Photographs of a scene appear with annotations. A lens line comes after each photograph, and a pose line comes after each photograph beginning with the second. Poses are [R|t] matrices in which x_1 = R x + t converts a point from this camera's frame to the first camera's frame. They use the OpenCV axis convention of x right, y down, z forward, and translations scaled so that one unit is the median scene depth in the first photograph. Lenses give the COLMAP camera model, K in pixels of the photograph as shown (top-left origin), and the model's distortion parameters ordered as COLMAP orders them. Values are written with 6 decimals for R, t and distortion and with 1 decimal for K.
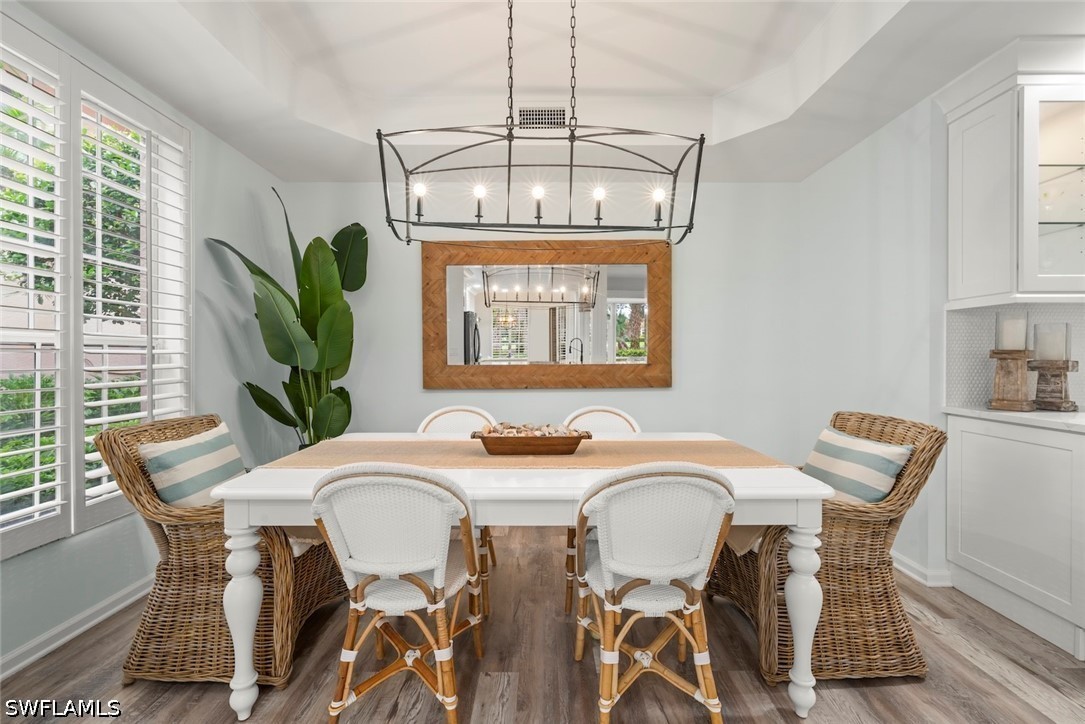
lens RADIAL K [[433.7, 0, 552.4], [0, 433.7, 359.0], [0, 0, 1]] dist [-0.000082, -0.000218]
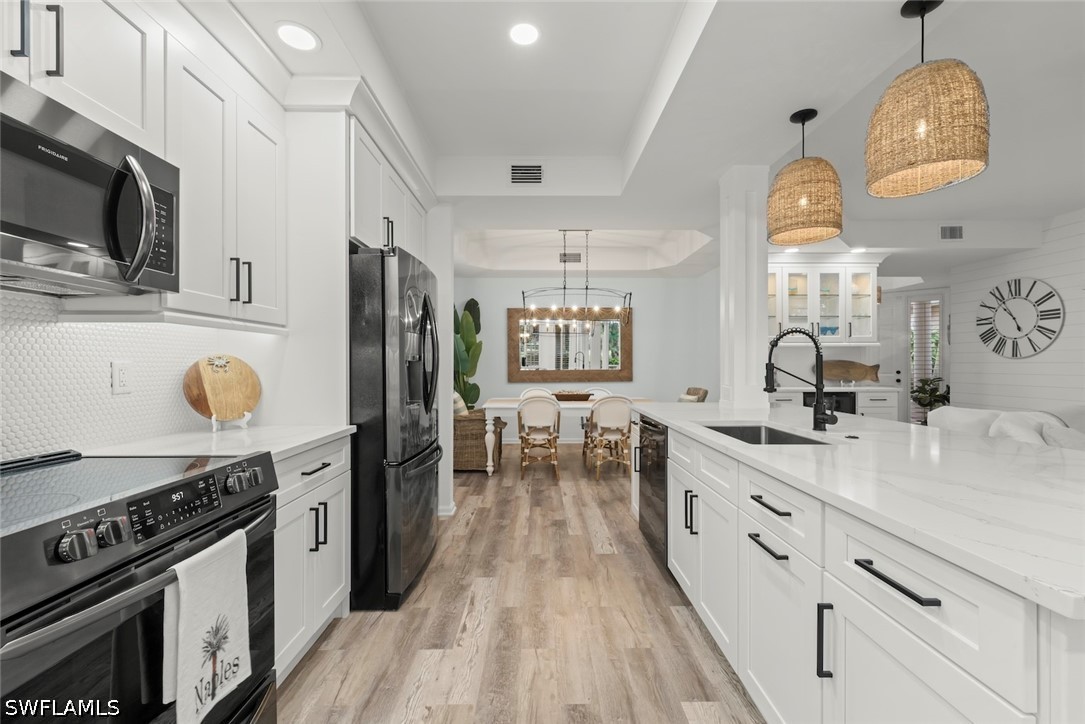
lens RADIAL K [[433.7, 0, 532.5], [0, 433.7, 364.6], [0, 0, 1]] dist [-0.000082, -0.000218]
pose [[0.999357, -0.002800, -0.035740, -0.117339], [0.002703, 0.999993, -0.002769, -0.006255], [0.035747, 0.002671, 0.999357, -1.040600]]
